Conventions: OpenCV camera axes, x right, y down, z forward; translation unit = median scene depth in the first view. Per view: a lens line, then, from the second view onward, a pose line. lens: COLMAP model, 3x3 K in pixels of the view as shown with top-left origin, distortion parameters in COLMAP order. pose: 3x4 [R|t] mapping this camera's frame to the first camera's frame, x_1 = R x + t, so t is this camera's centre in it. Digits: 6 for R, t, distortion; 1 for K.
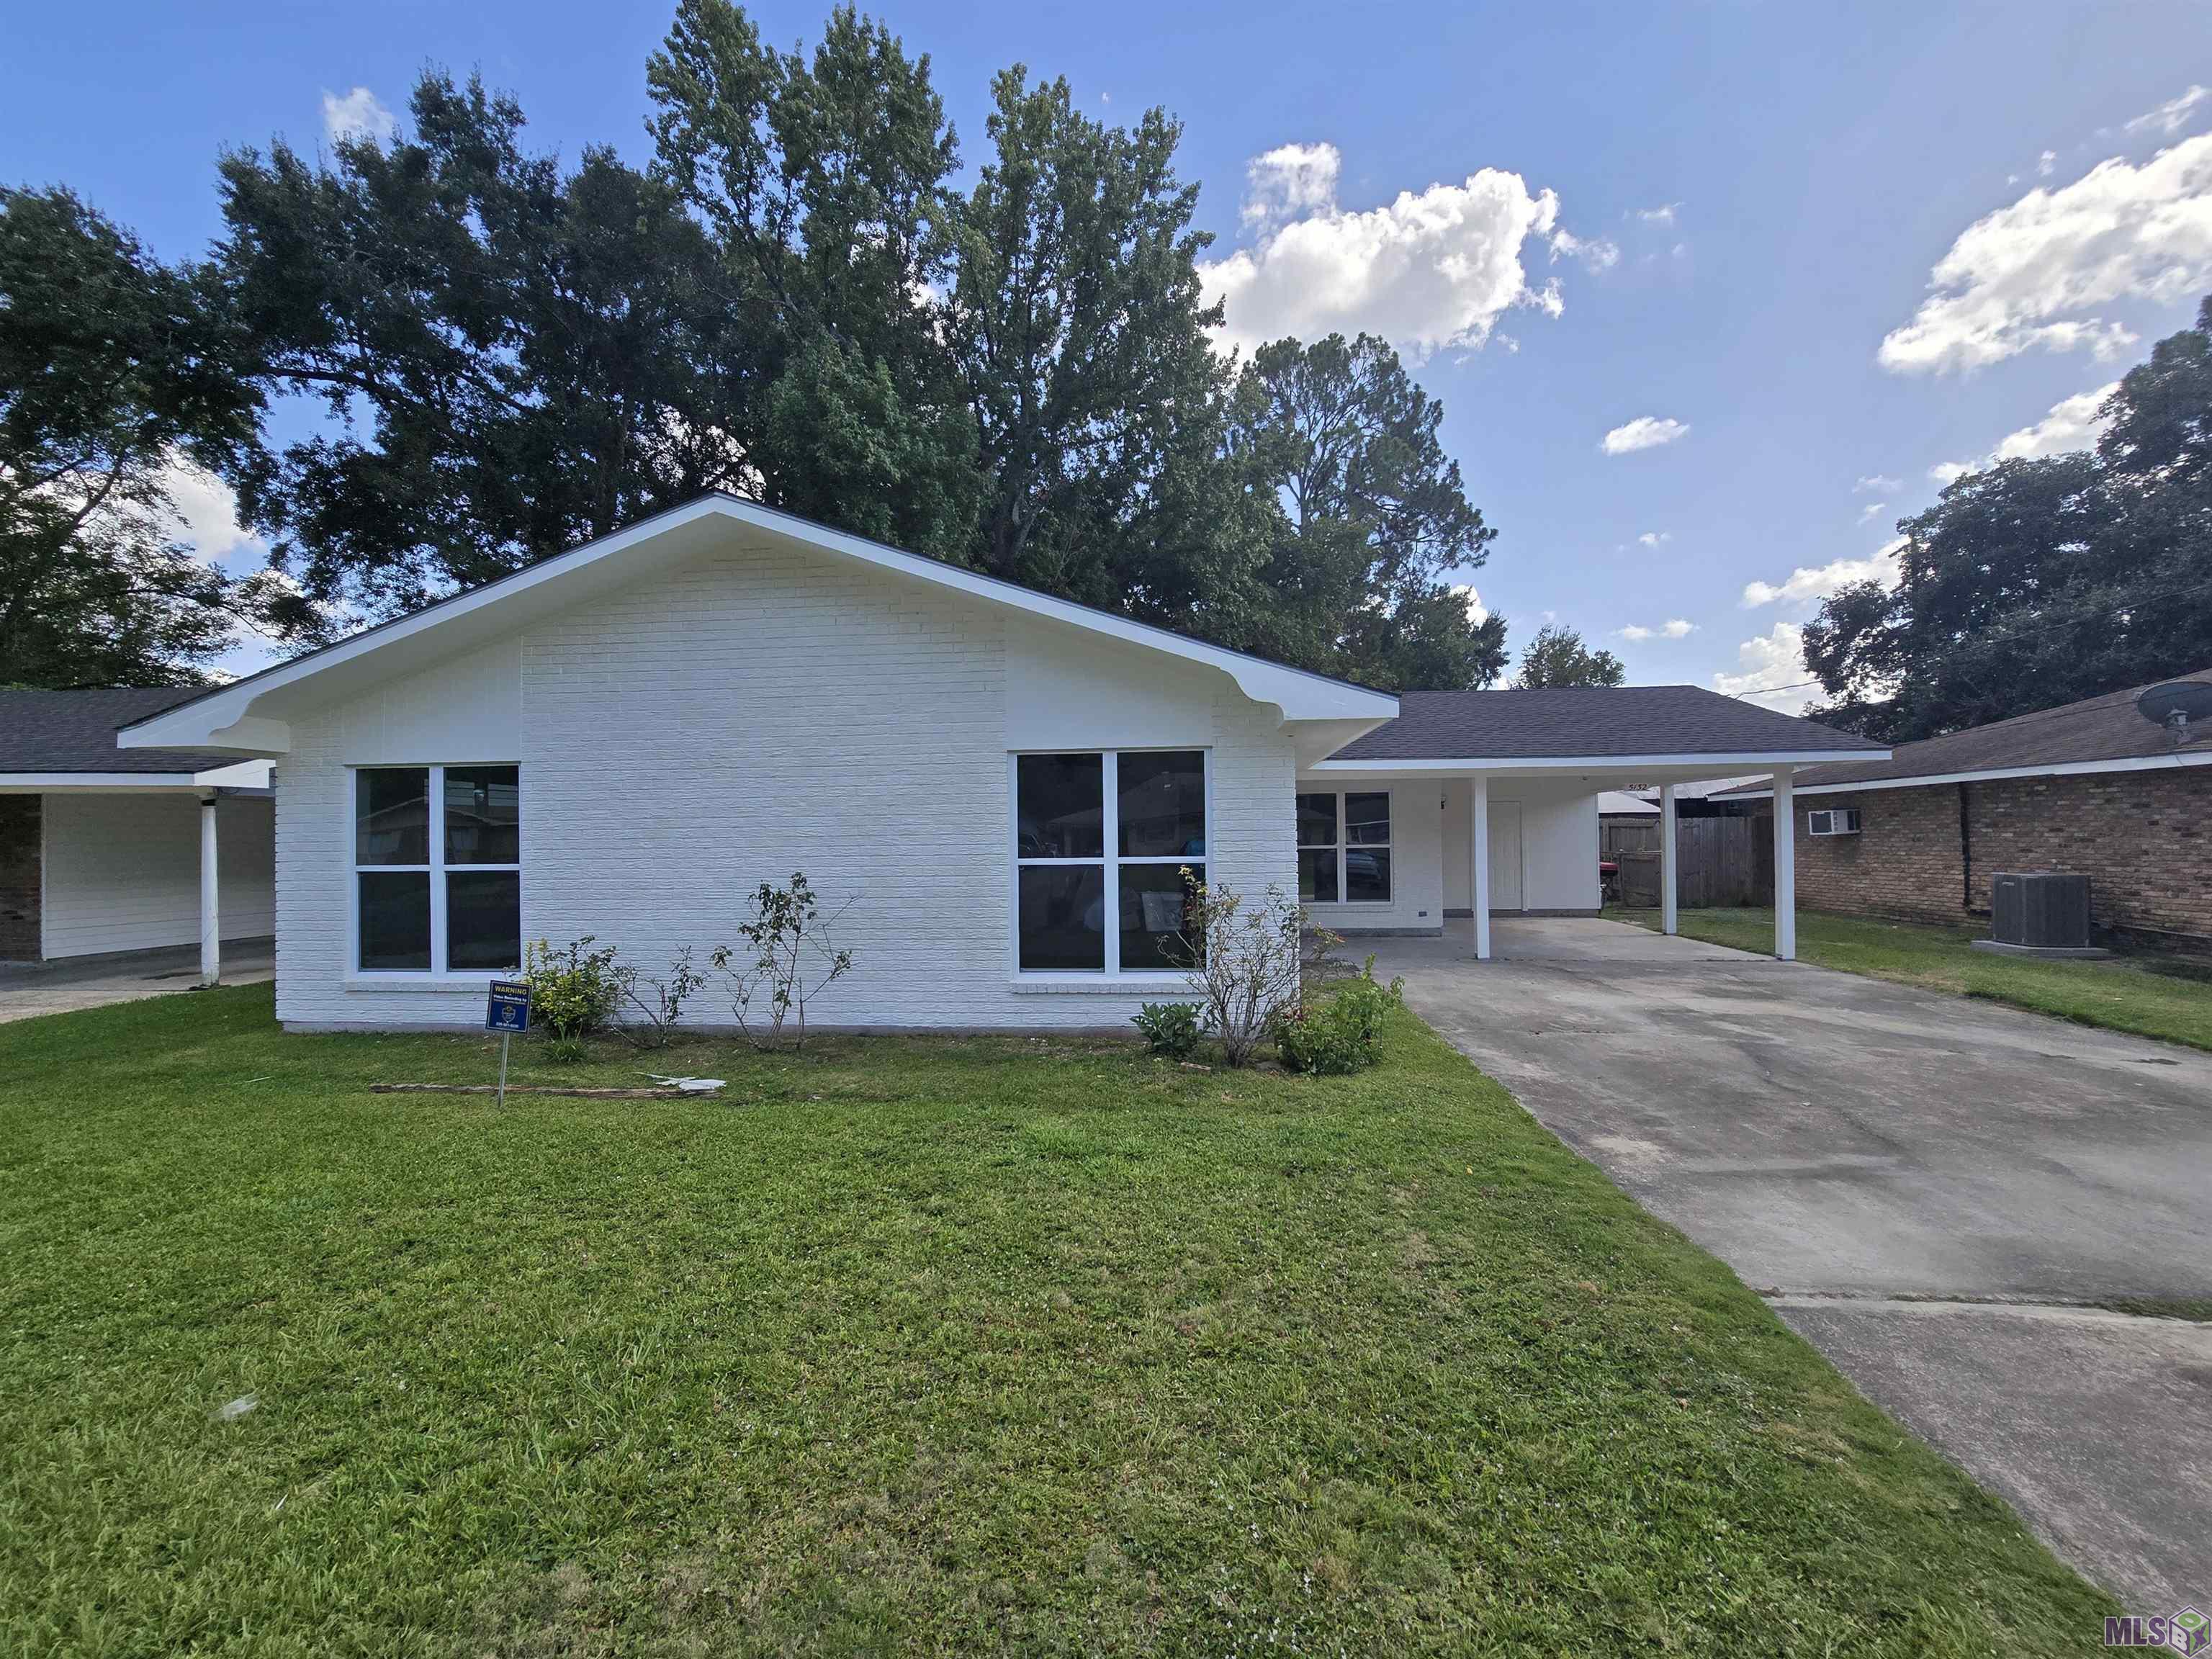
lens RADIAL K [[904.8, 0, 1120.4], [0, 904.8, 833.1], [0, 0, 1]] dist [-0.003809, 0.001099]
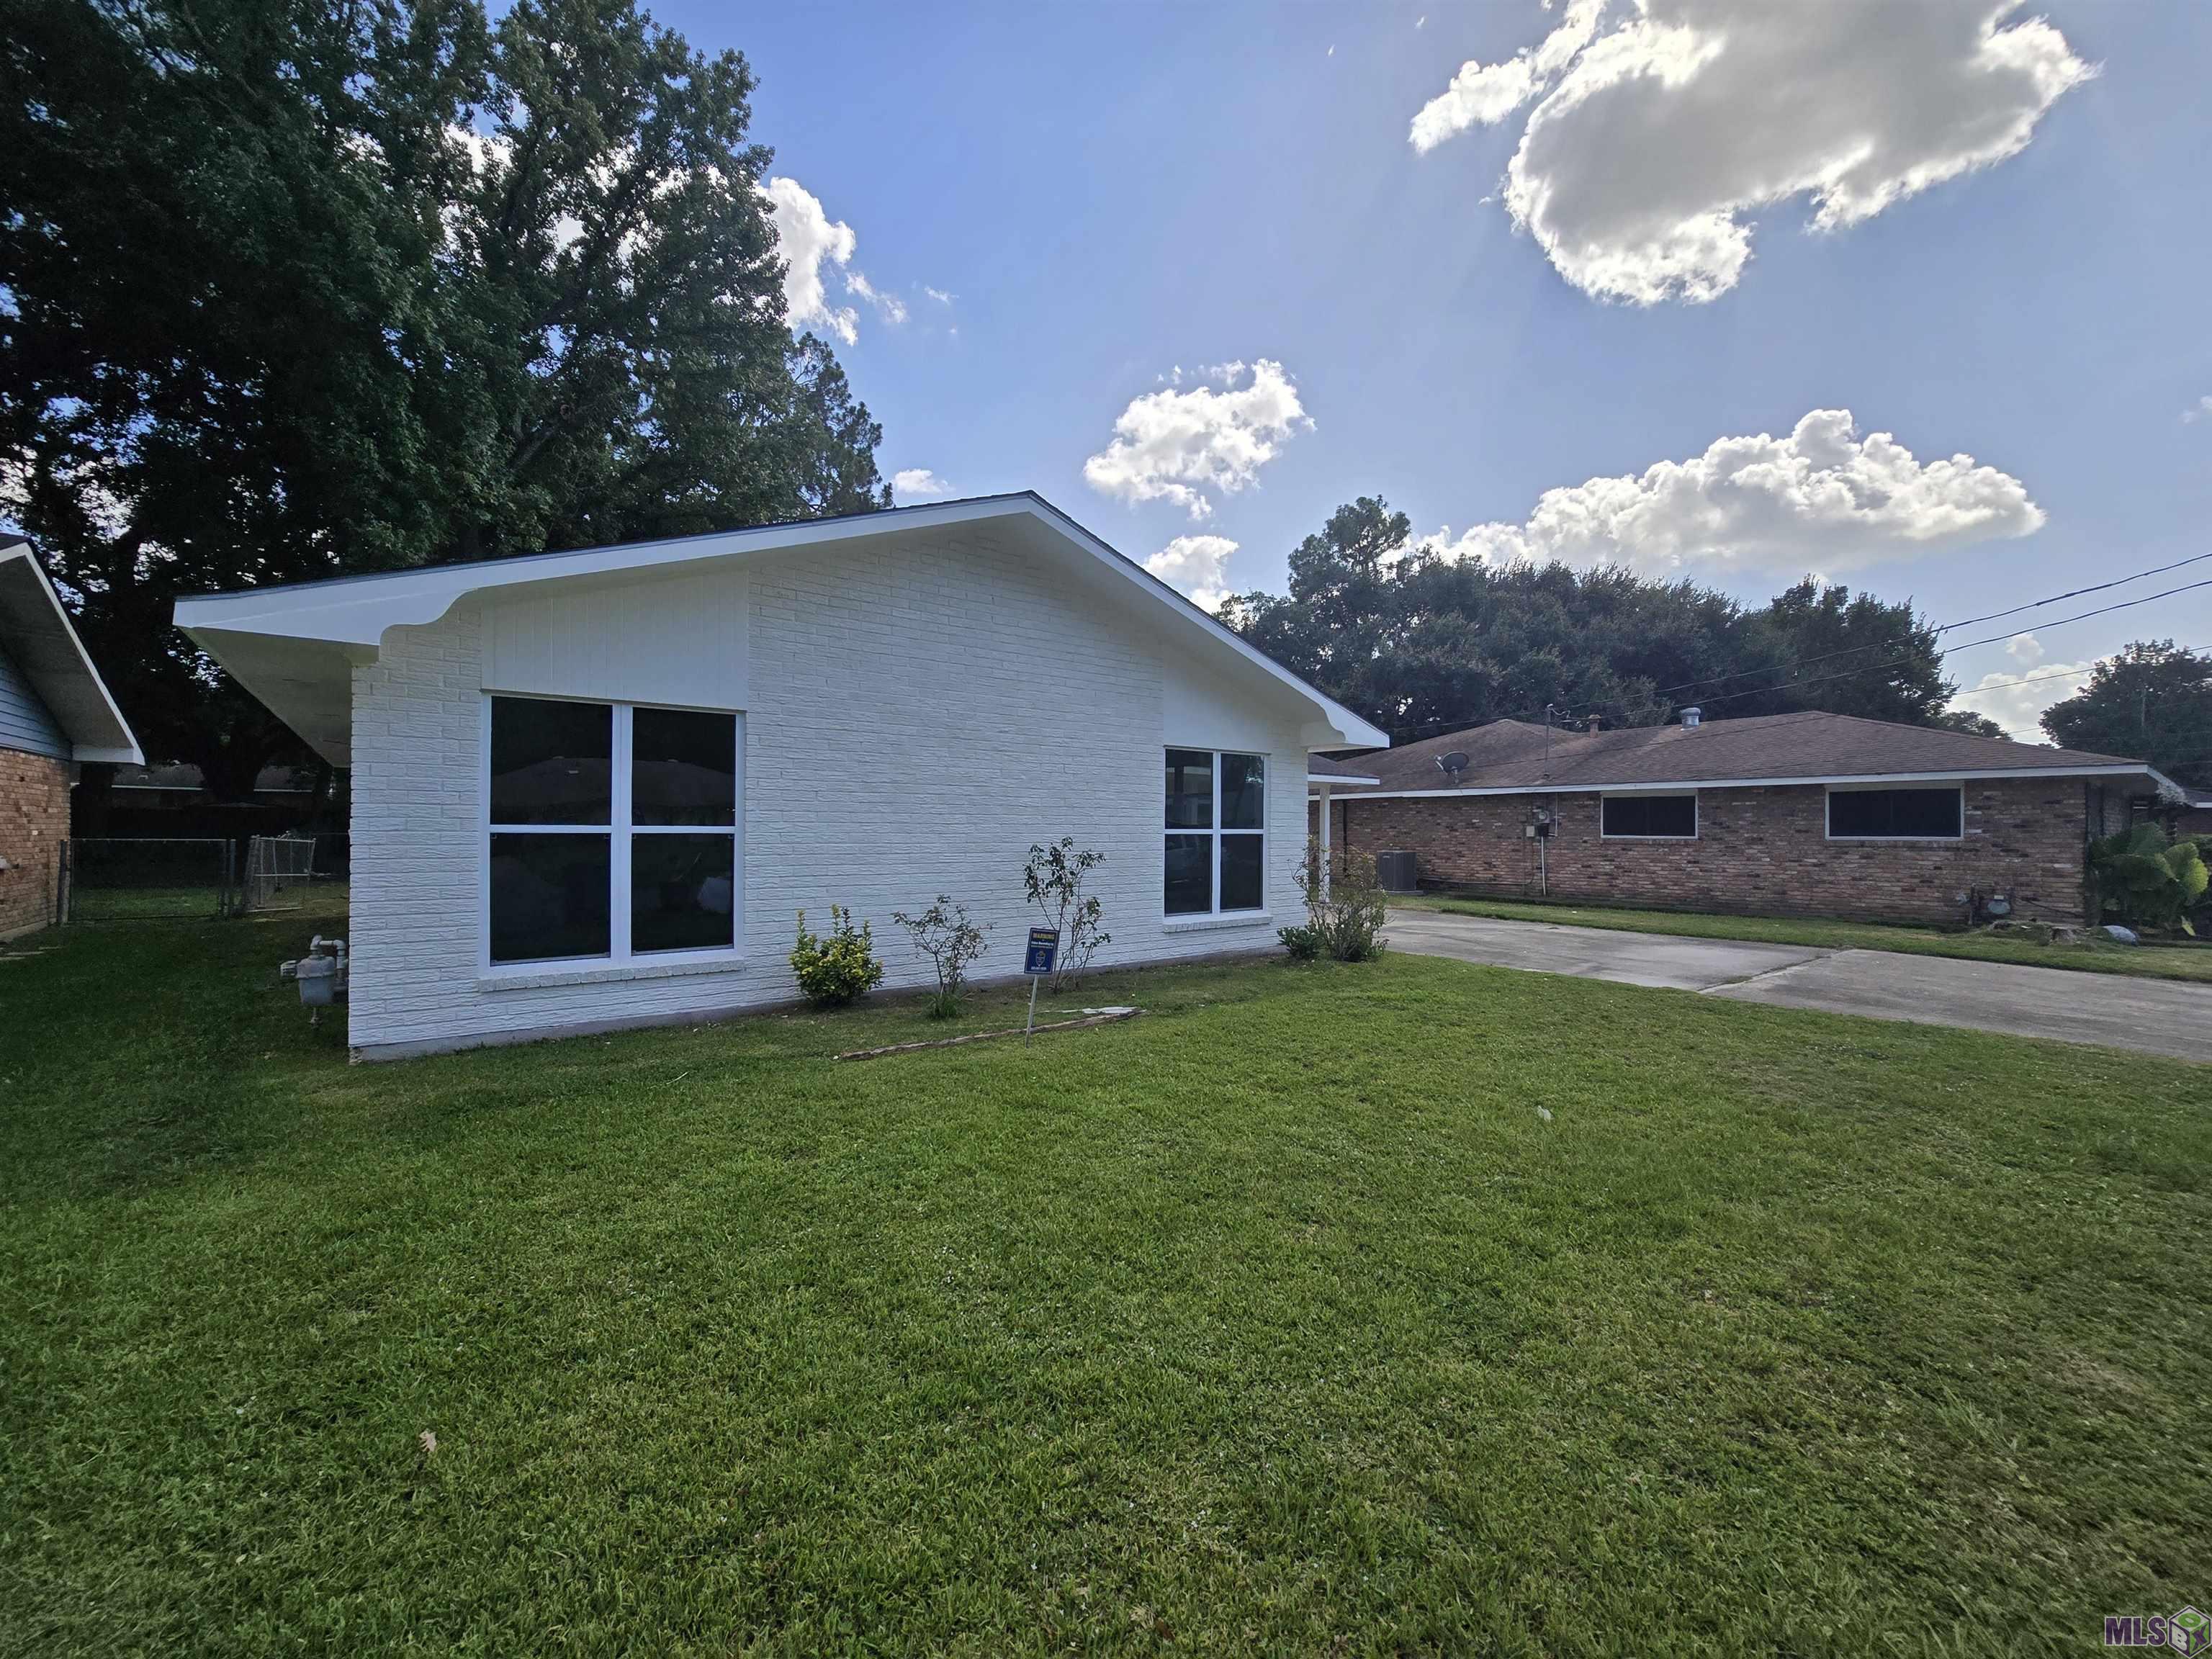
lens RADIAL K [[904.8, 0, 1130.2], [0, 904.8, 816.0], [0, 0, 1]] dist [-0.003809, 0.001099]
pose [[0.721999, 0.027567, 0.691345, -0.397648], [-0.018230, 0.999617, -0.020821, 0.014198], [-0.691654, 0.002429, 0.722225, 0.037057]]
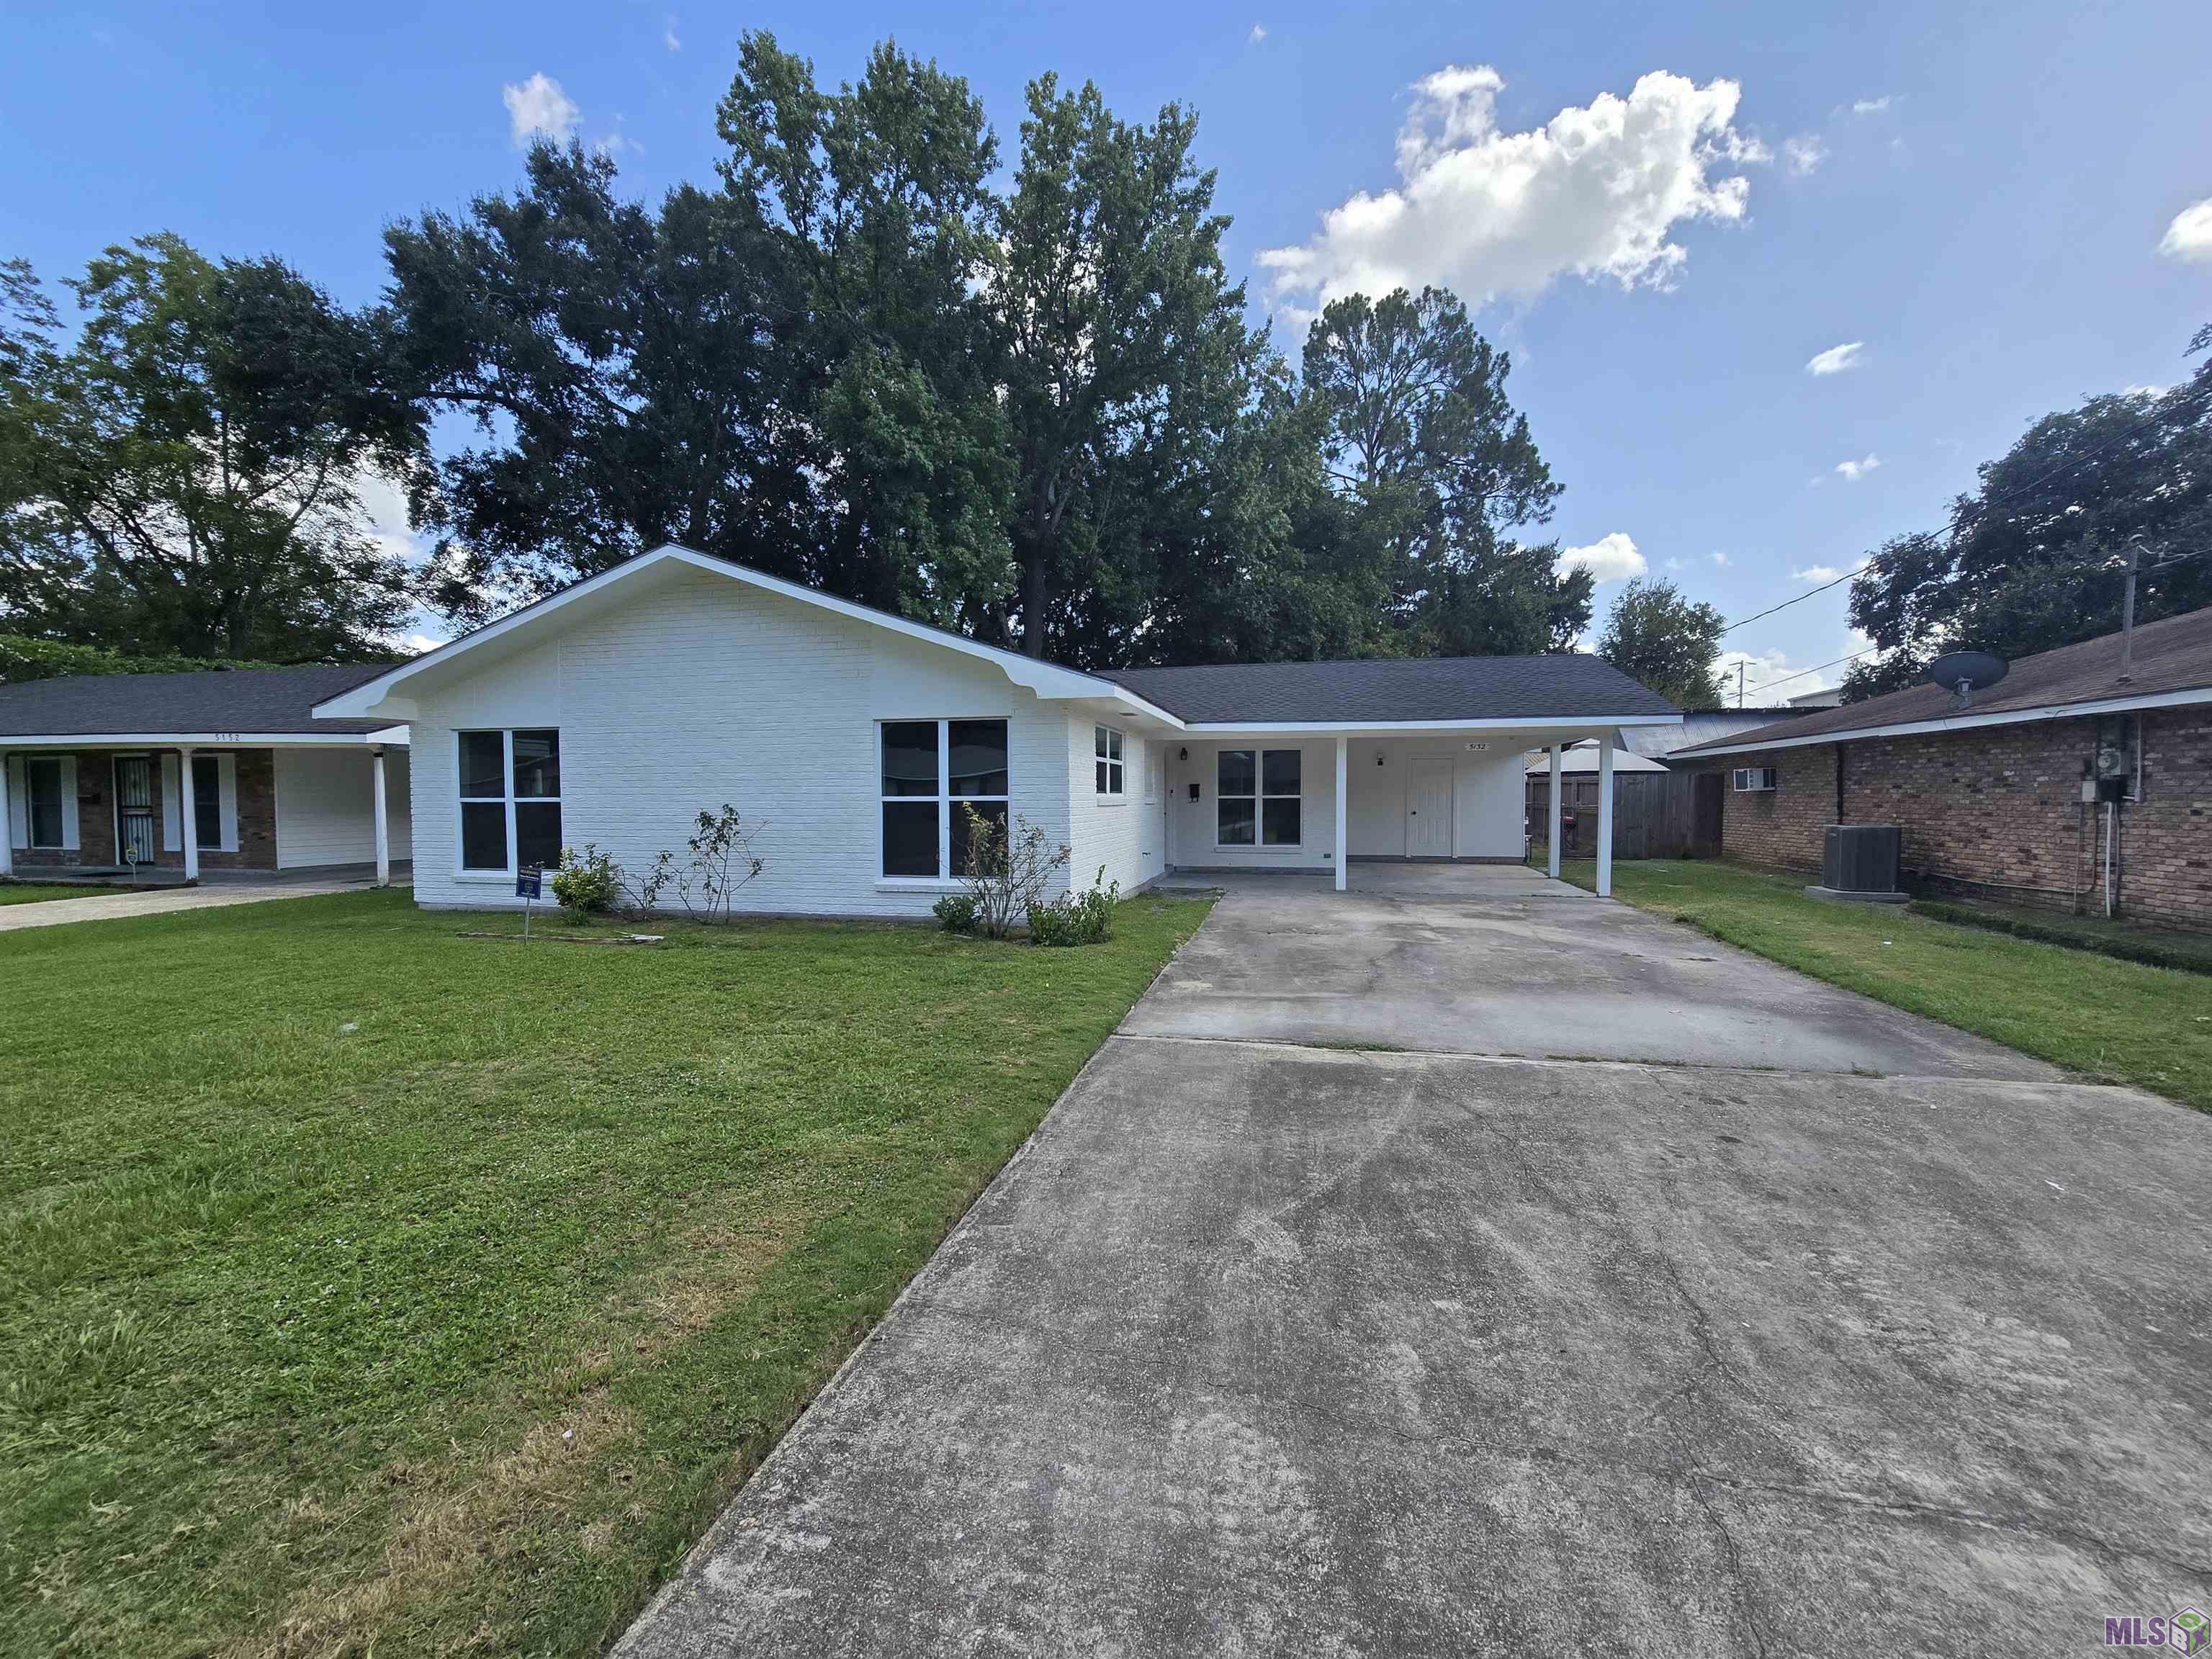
lens RADIAL K [[904.8, 0, 1126.5], [0, 904.8, 833.7], [0, 0, 1]] dist [-0.003809, 0.001099]
pose [[0.992536, 0.014355, -0.121102, 0.165558], [-0.008505, 0.998778, 0.048687, 0.005229], [0.121653, -0.047294, 0.991445, -0.132855]]
